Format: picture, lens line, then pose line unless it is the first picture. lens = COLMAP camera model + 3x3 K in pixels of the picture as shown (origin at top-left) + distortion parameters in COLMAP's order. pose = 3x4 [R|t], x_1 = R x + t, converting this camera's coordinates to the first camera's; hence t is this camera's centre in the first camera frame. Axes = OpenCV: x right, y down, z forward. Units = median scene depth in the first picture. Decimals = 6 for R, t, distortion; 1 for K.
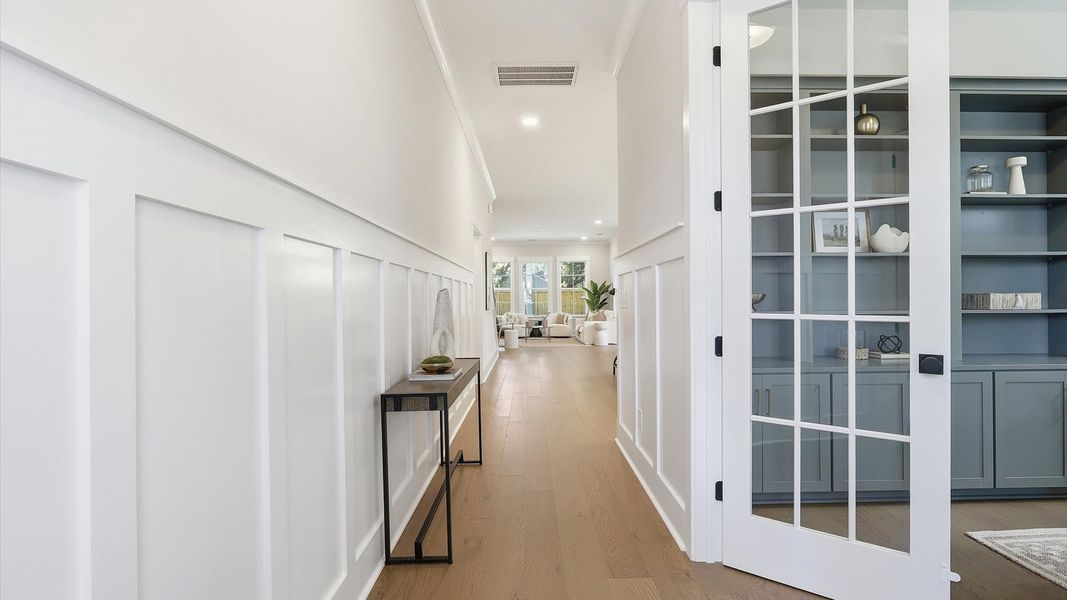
lens RADIAL K [[496.0, 0, 539.3], [0, 496.0, 295.2], [0, 0, 1]] dist [0.004978, -0.000269]
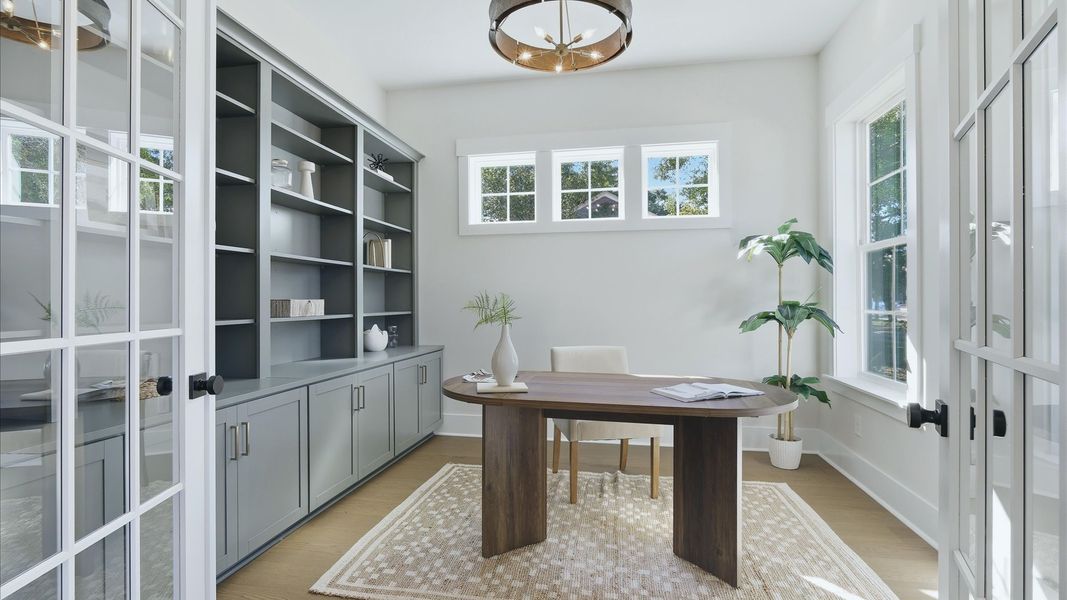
lens RADIAL K [[496.0, 0, 535.5], [0, 496.0, 289.5], [0, 0, 1]] dist [0.004978, -0.000269]
pose [[0.199205, 0.021160, 0.979729, 0.090110], [0.000500, 0.999765, -0.021694, -0.001869], [-0.979958, 0.004811, 0.199147, 0.369204]]
